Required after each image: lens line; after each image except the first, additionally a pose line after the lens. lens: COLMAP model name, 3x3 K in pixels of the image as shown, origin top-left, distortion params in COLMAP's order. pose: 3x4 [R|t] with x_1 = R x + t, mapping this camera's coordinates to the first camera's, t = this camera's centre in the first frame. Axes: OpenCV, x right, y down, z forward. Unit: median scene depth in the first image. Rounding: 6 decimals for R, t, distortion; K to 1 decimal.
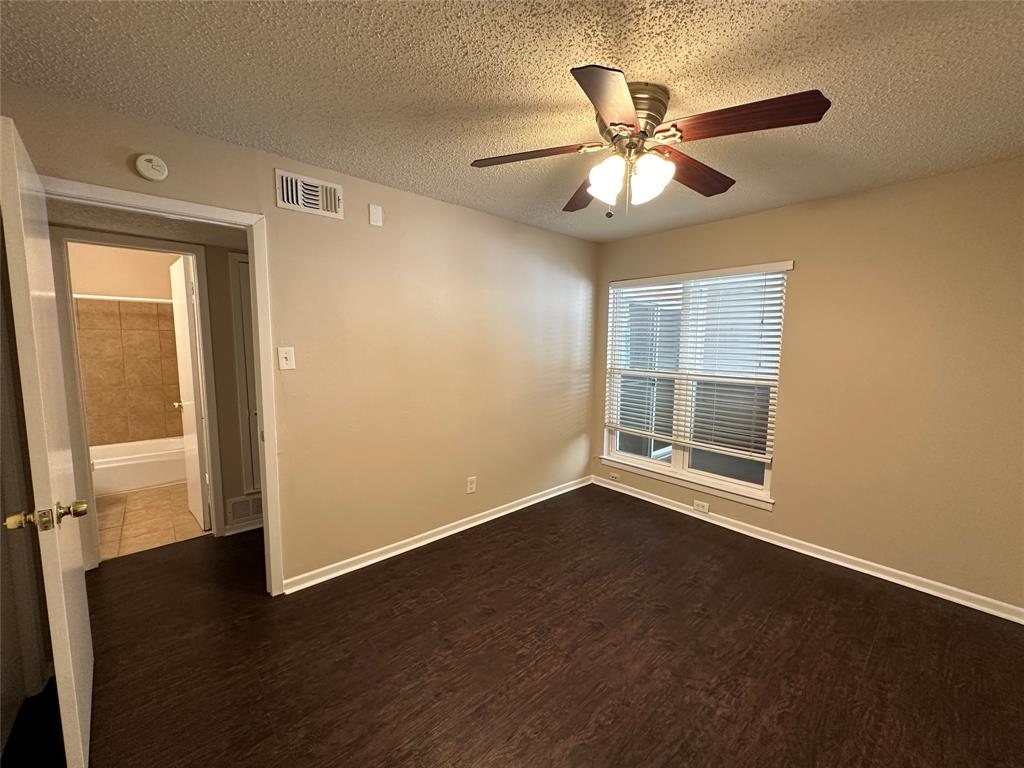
lens RADIAL K [[406.8, 0, 510.1], [0, 406.8, 381.8], [0, 0, 1]] dist [0.003534, -0.000001]
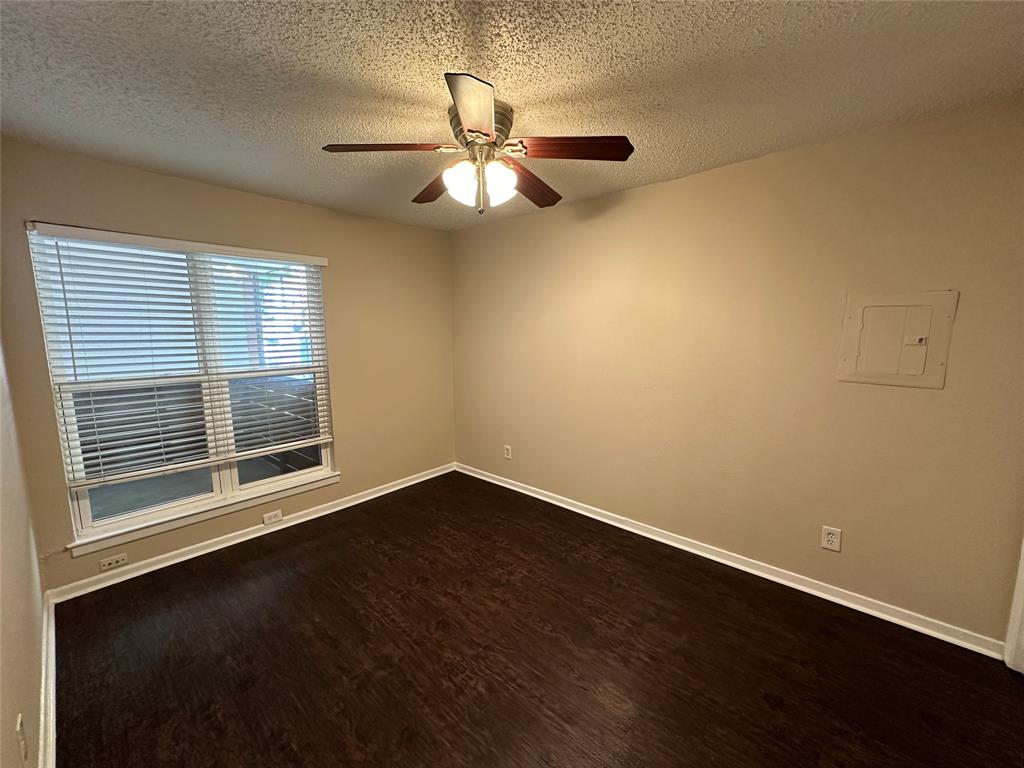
lens RADIAL K [[406.8, 0, 511.6], [0, 406.8, 382.3], [0, 0, 1]] dist [0.003534, -0.000001]
pose [[-0.107211, -0.138562, 0.984534, -0.541252], [0.106630, 0.982927, 0.149947, -0.079566], [-0.988502, 0.121056, -0.090606, 0.674599]]
